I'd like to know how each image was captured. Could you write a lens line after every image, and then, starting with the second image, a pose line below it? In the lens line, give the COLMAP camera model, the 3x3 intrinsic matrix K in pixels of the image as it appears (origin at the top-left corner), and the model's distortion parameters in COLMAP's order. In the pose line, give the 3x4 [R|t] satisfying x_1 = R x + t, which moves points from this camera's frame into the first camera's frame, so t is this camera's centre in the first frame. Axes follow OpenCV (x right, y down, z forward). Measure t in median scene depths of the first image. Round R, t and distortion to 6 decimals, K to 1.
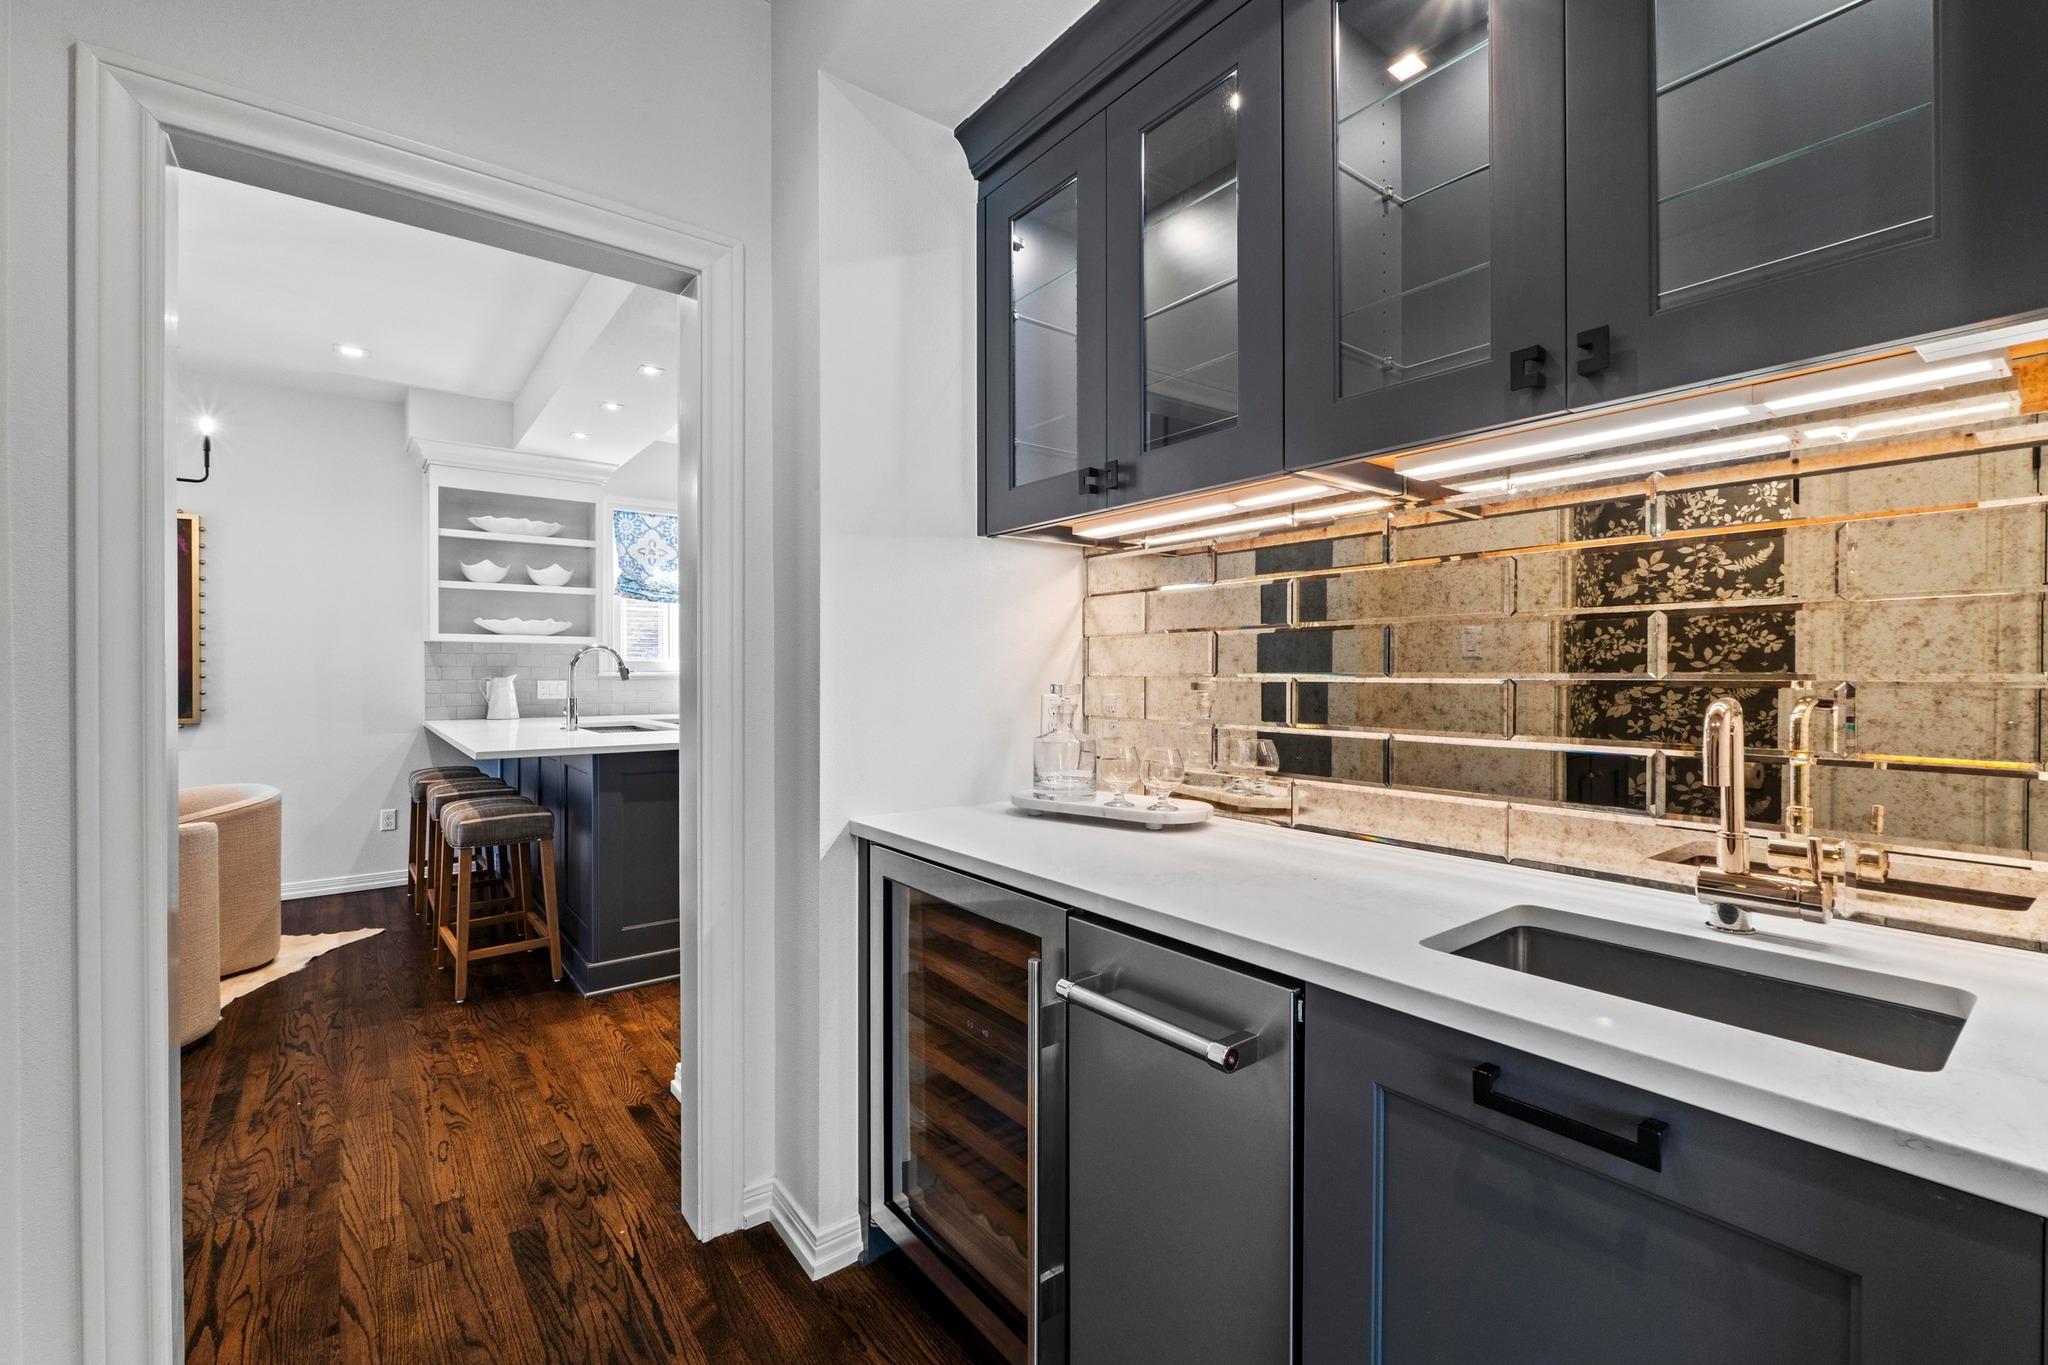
lens RADIAL K [[879.7, 0, 1025.9], [0, 879.7, 667.5], [0, 0, 1]] dist [-0.007235, 0.000076]
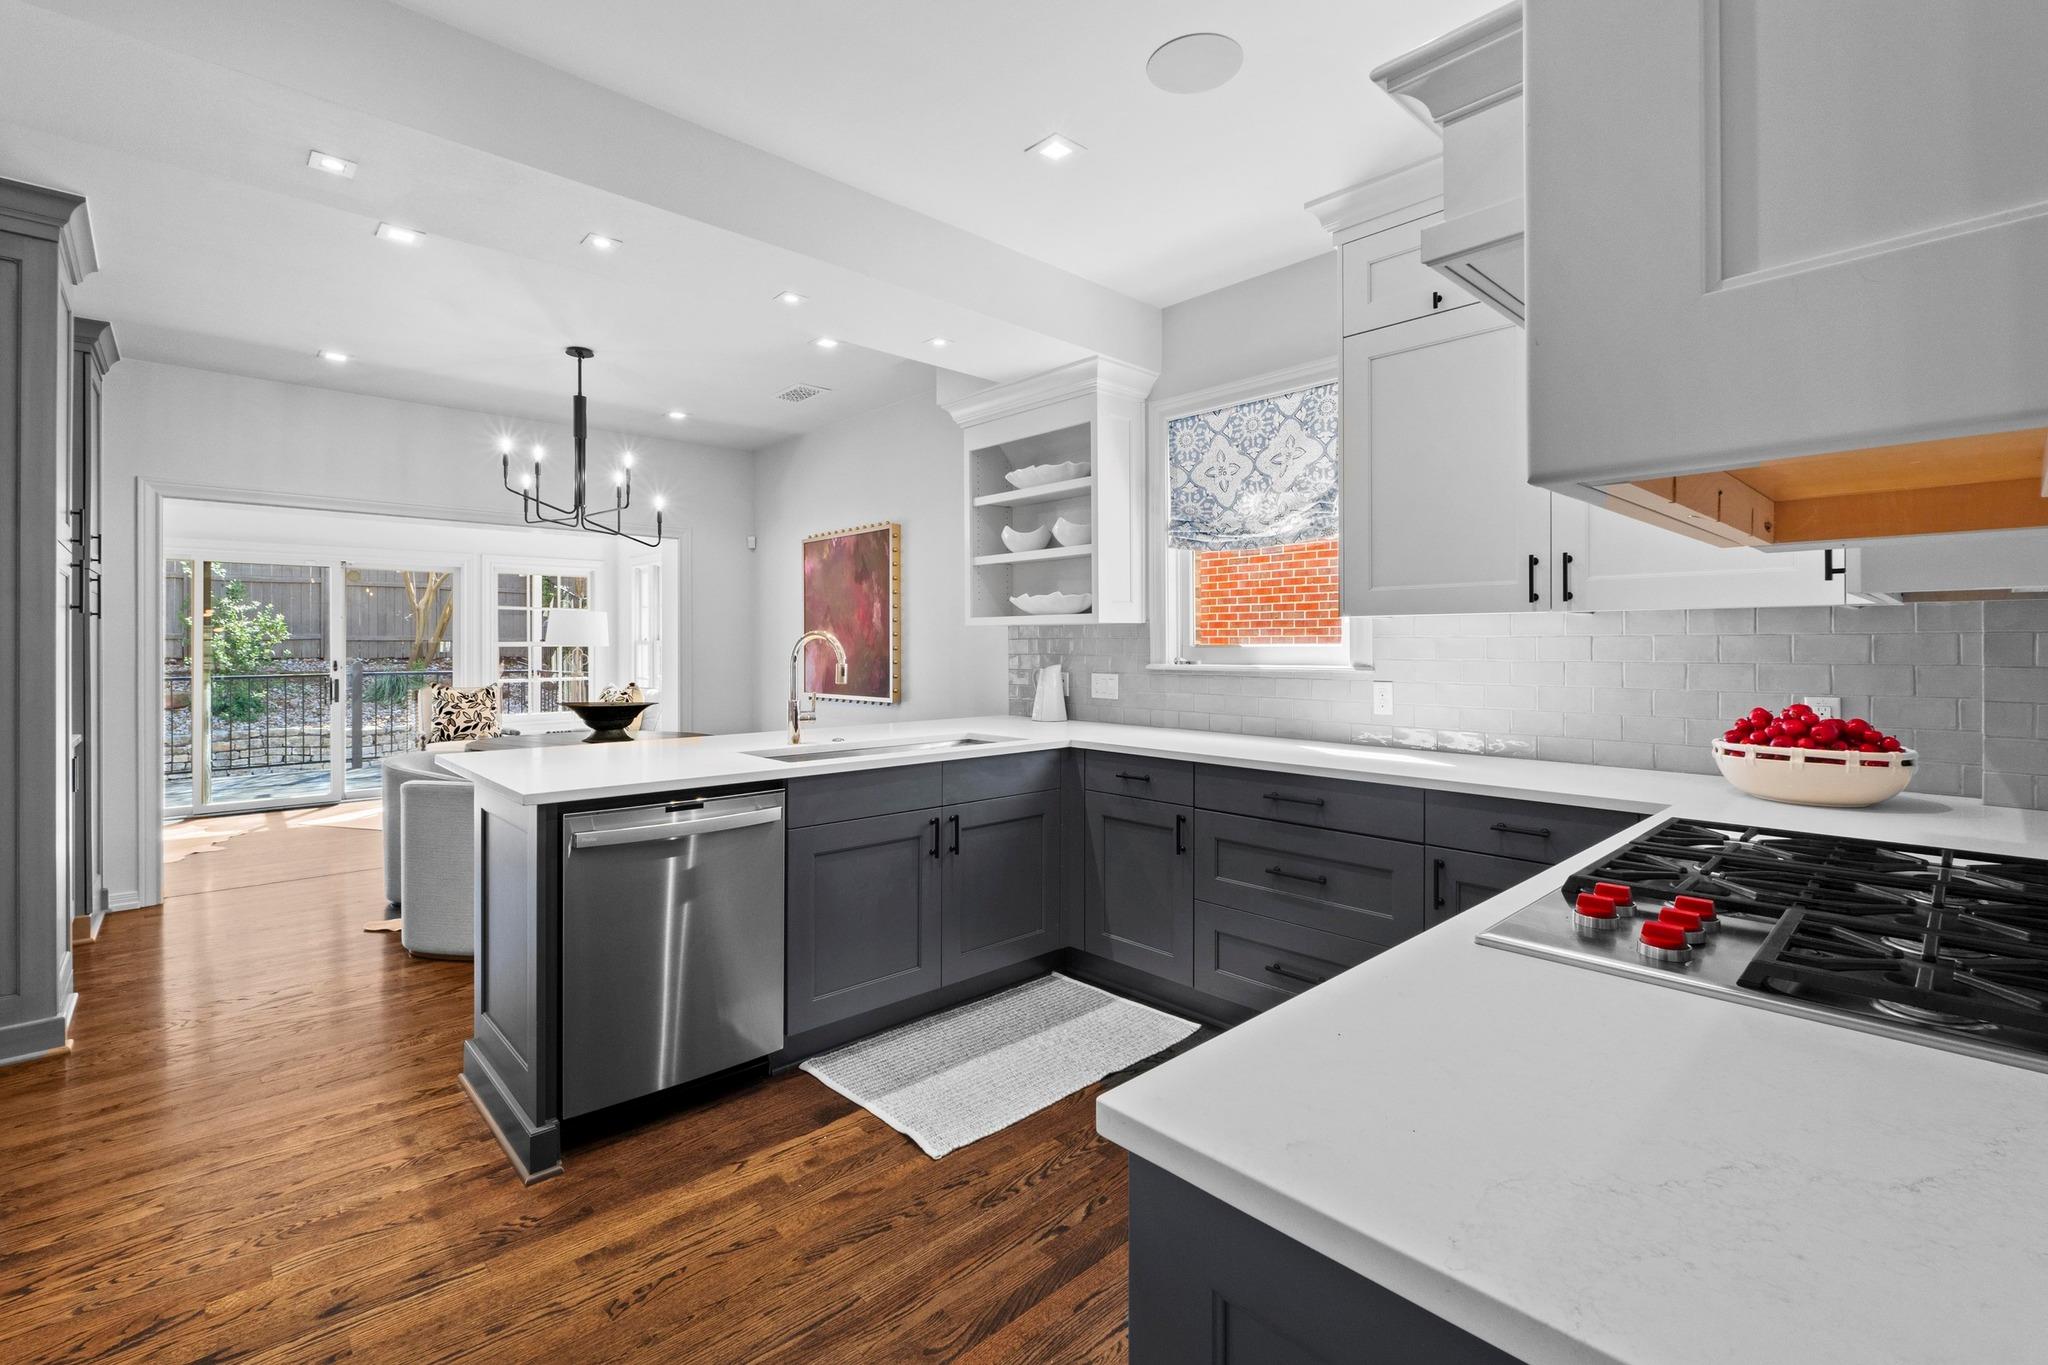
lens RADIAL K [[879.7, 0, 987.6], [0, 879.7, 648.7], [0, 0, 1]] dist [-0.007235, 0.000076]
pose [[0.083359, 0.002208, -0.996517, 0.203912], [0.002996, 0.999992, 0.002467, -0.009016], [0.996515, -0.003191, 0.083352, 0.893771]]
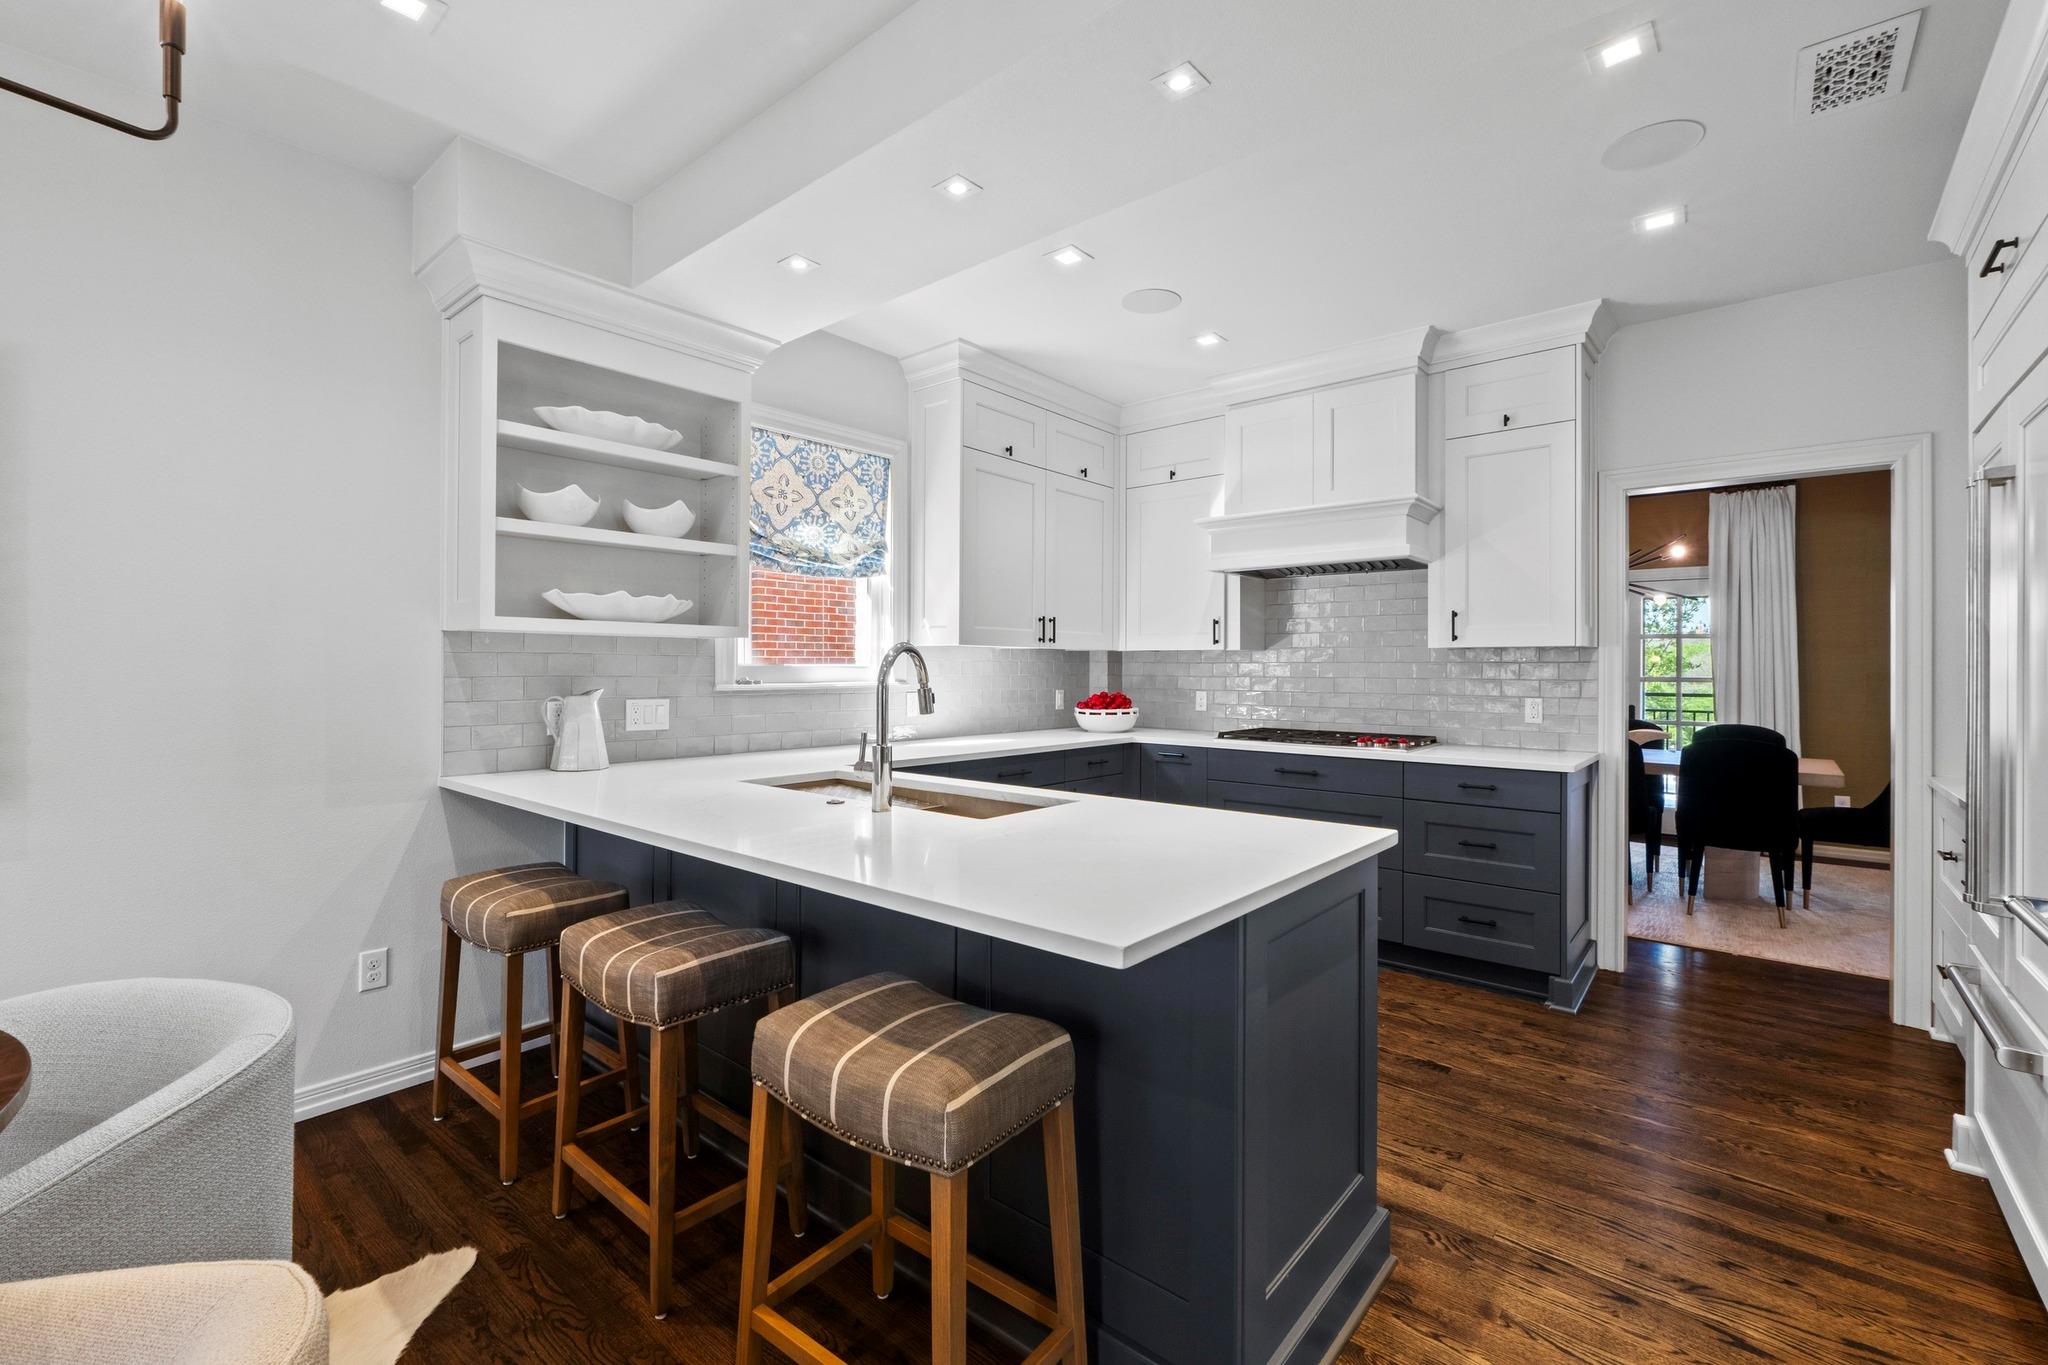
lens RADIAL K [[879.7, 0, 1021.7], [0, 879.7, 664.0], [0, 0, 1]] dist [-0.007235, 0.000076]
pose [[0.977548, 0.005531, 0.210638, -0.444837], [-0.005345, 0.999985, -0.001452, -0.009869], [-0.210643, 0.000293, 0.977563, 0.391658]]
